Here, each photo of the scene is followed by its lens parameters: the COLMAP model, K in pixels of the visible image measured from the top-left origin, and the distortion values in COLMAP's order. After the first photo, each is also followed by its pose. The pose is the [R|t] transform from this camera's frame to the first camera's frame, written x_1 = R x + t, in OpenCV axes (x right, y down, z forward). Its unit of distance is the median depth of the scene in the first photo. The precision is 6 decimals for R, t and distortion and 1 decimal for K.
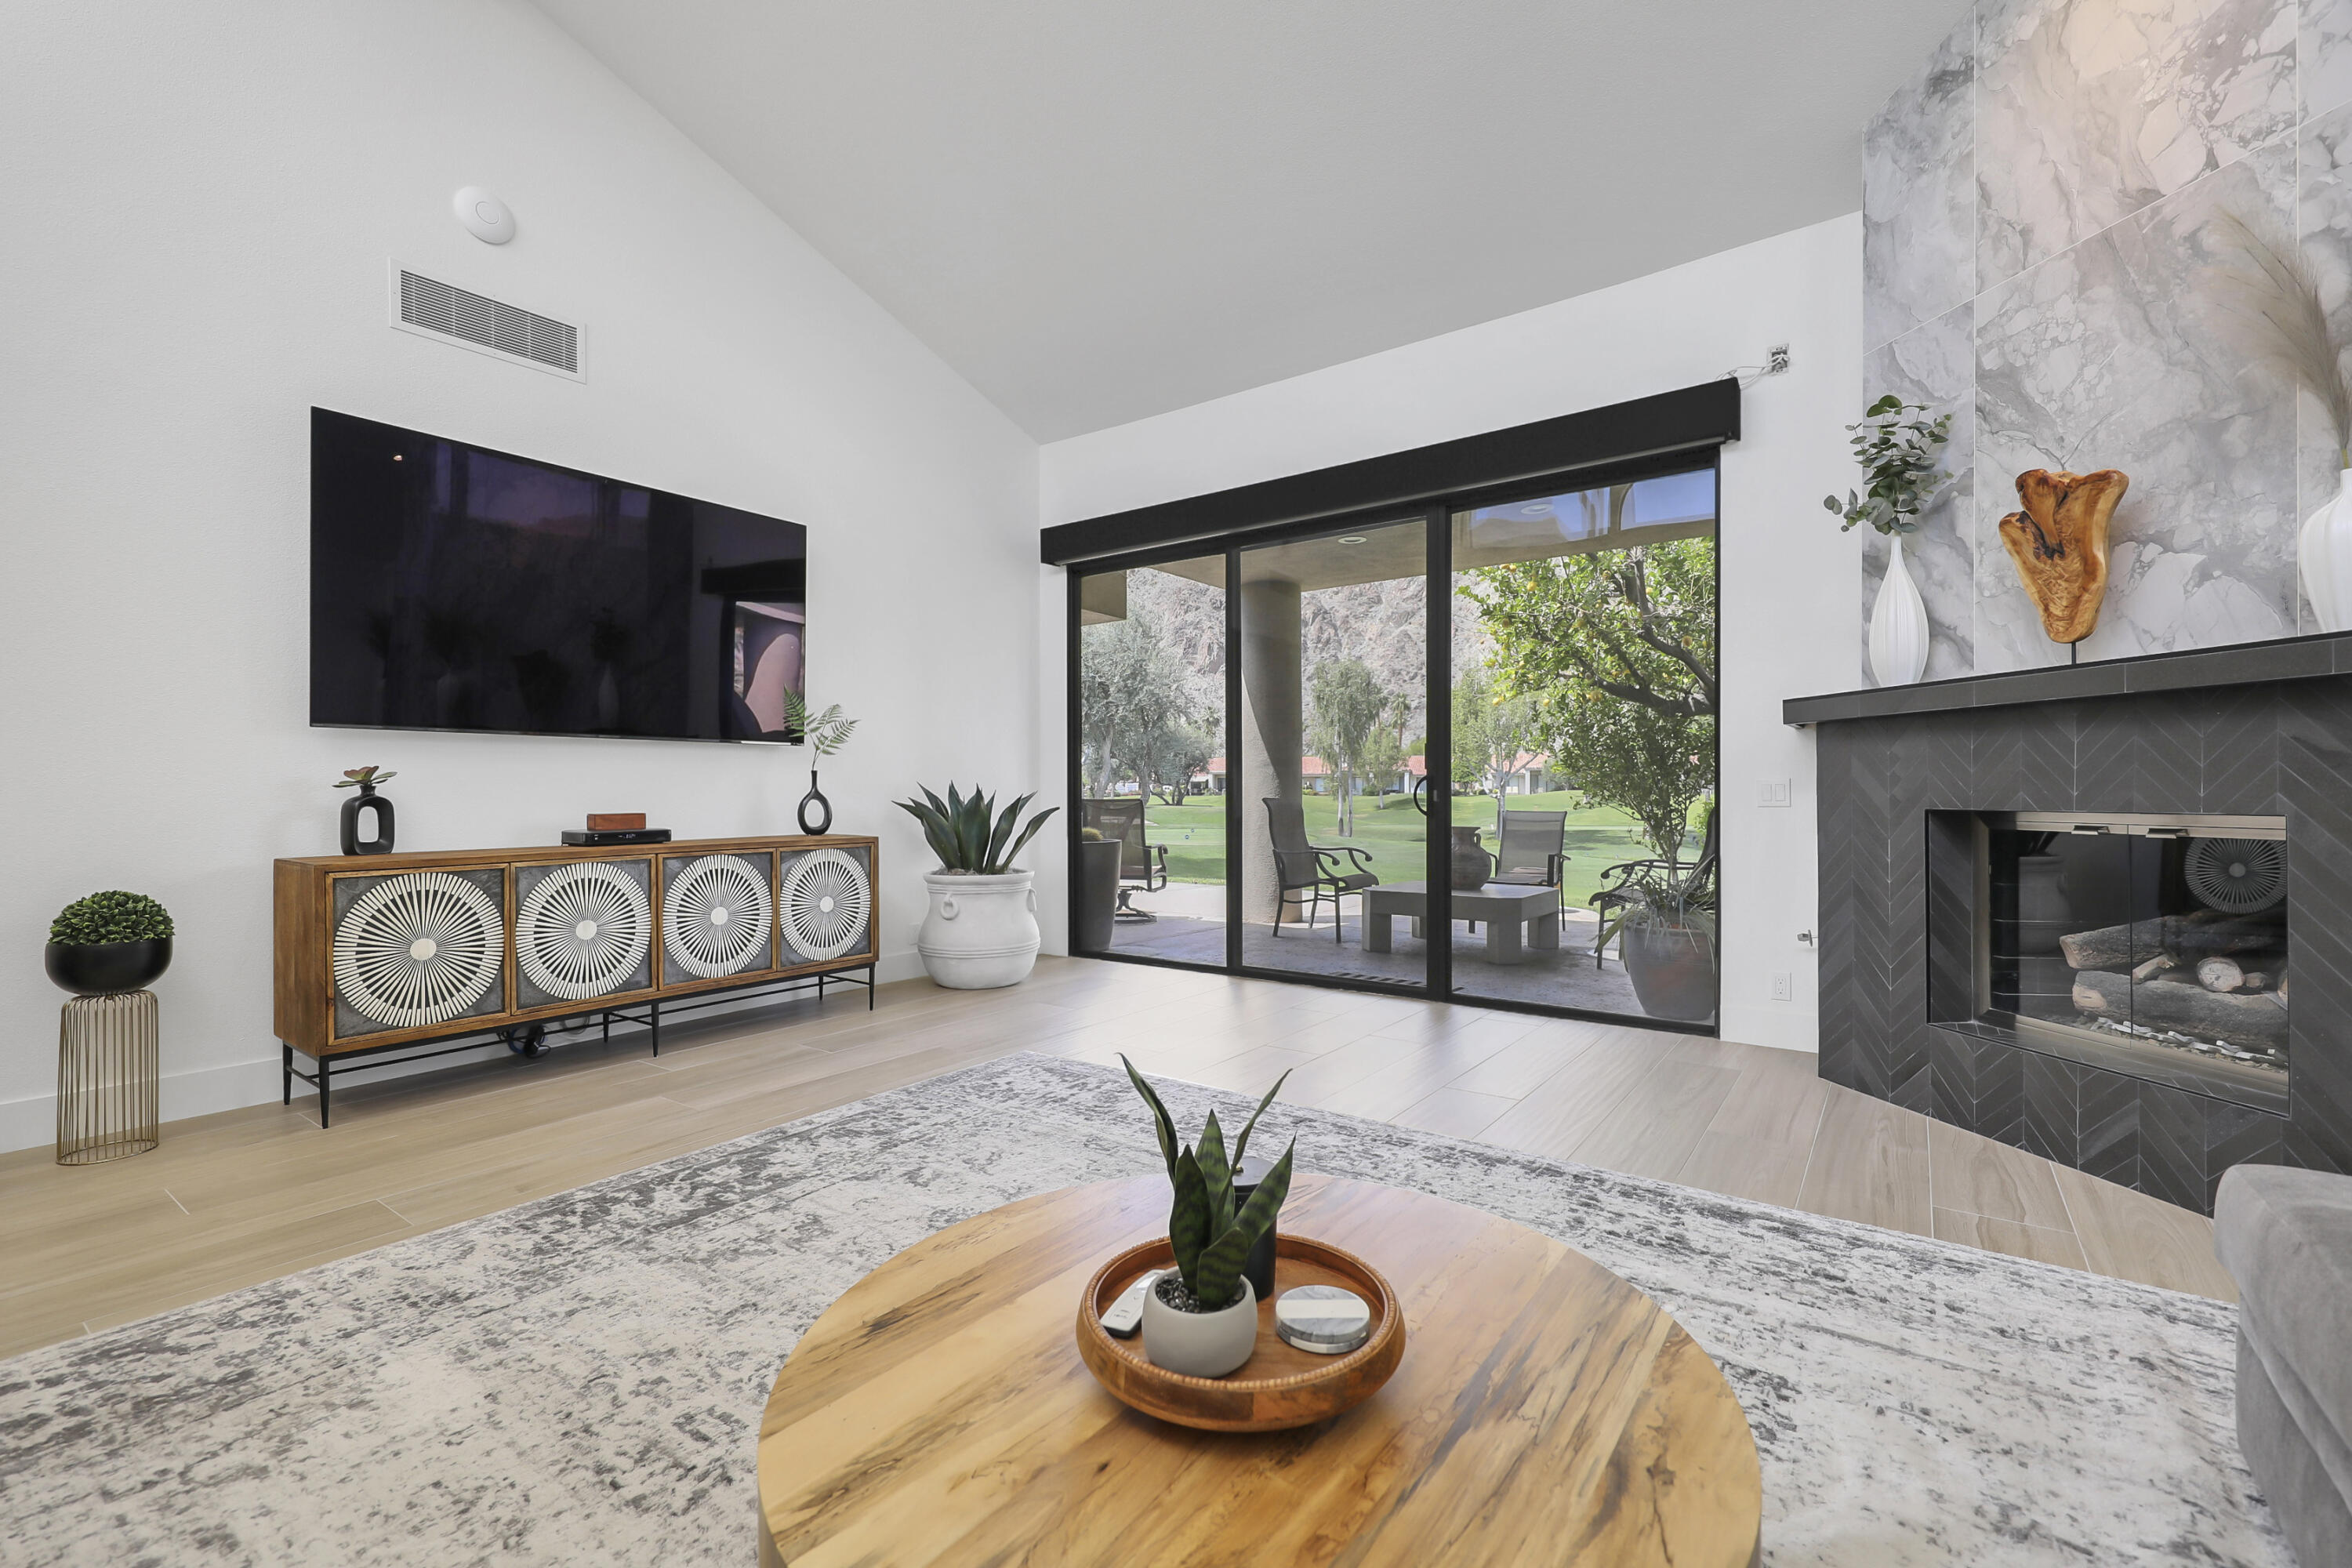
lens RADIAL K [[987.9, 0, 1155.1], [0, 987.9, 796.9], [0, 0, 1]] dist [0.006054, -0.002529]
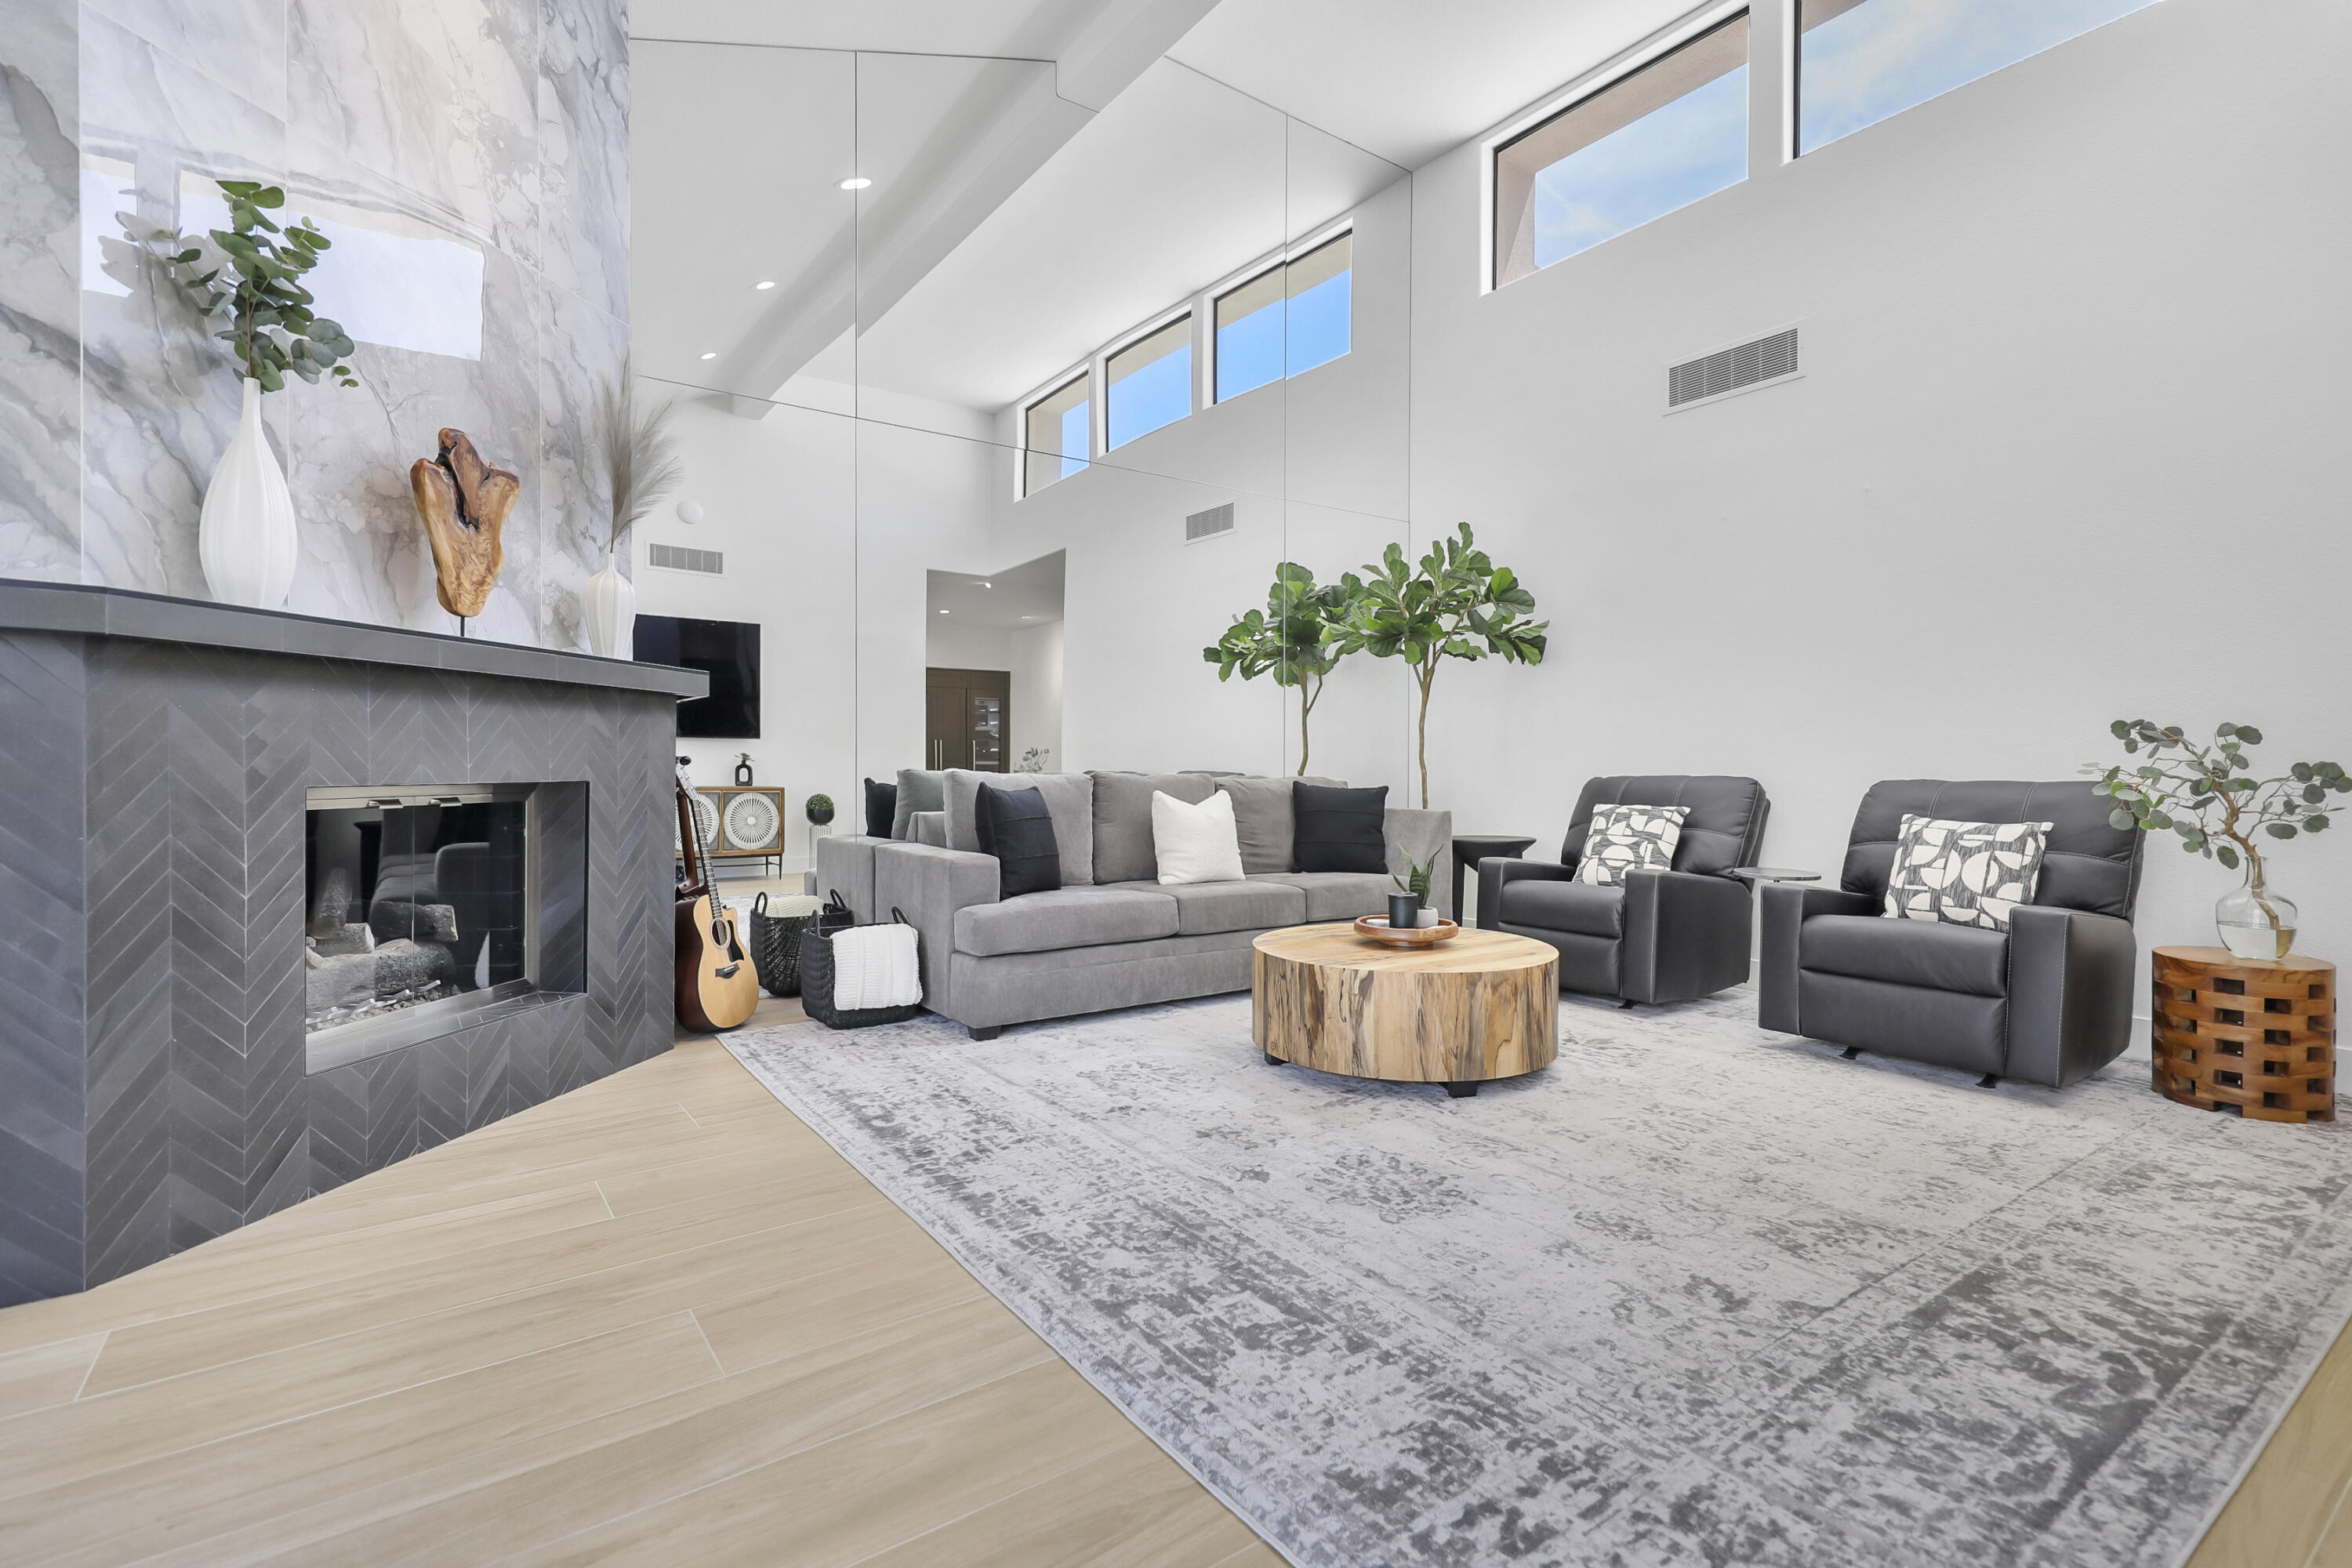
lens RADIAL K [[1124.4, 0, 1164.2], [0, 1124.4, 764.2], [0, 0, 1]] dist [0.015705, -0.005784]
pose [[-0.956228, 0.001686, 0.292619, -0.095042], [0.003332, 0.999981, 0.005127, -0.008151], [-0.292605, 0.005877, -0.956215, 1.894137]]
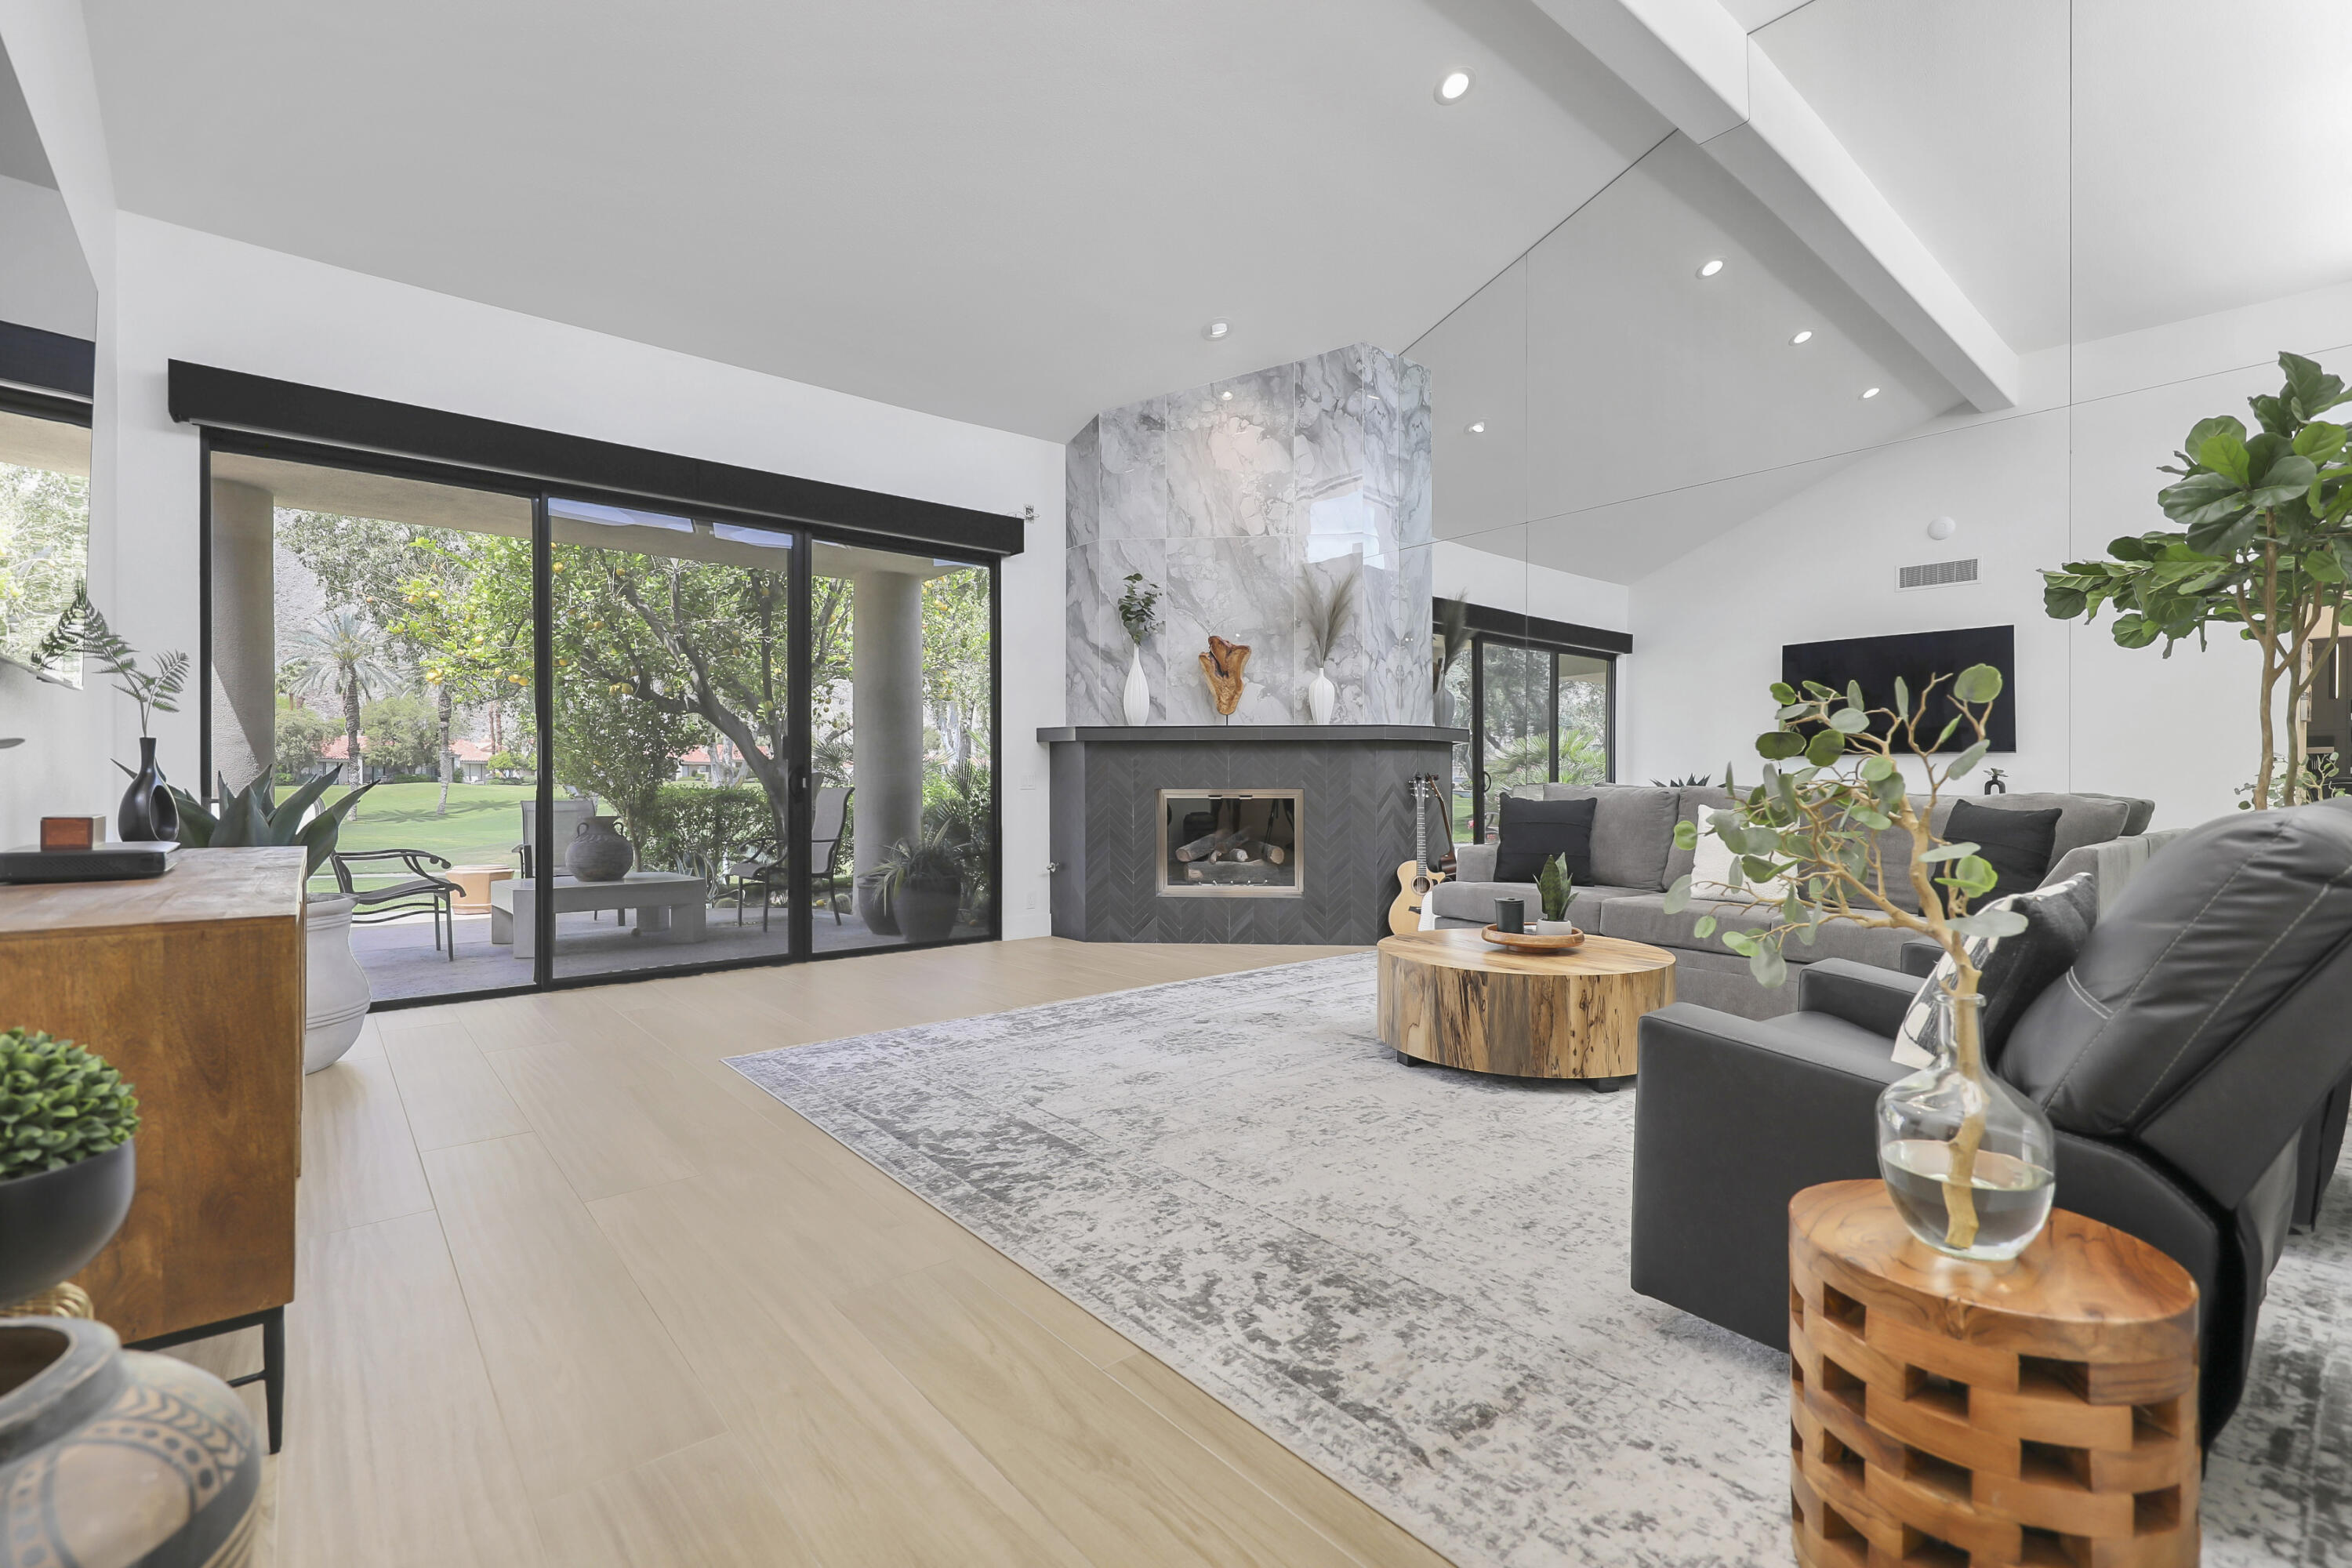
lens RADIAL K [[1057.2, 0, 1169.0], [0, 1057.2, 784.8], [0, 0, 1]] dist [0.023549, 0.000586]
pose [[0.247961, -0.000325, 0.968770, -1.479365], [0.005385, 0.999985, -0.001043, 0.007942], [-0.968755, 0.005475, 0.247959, 0.523946]]
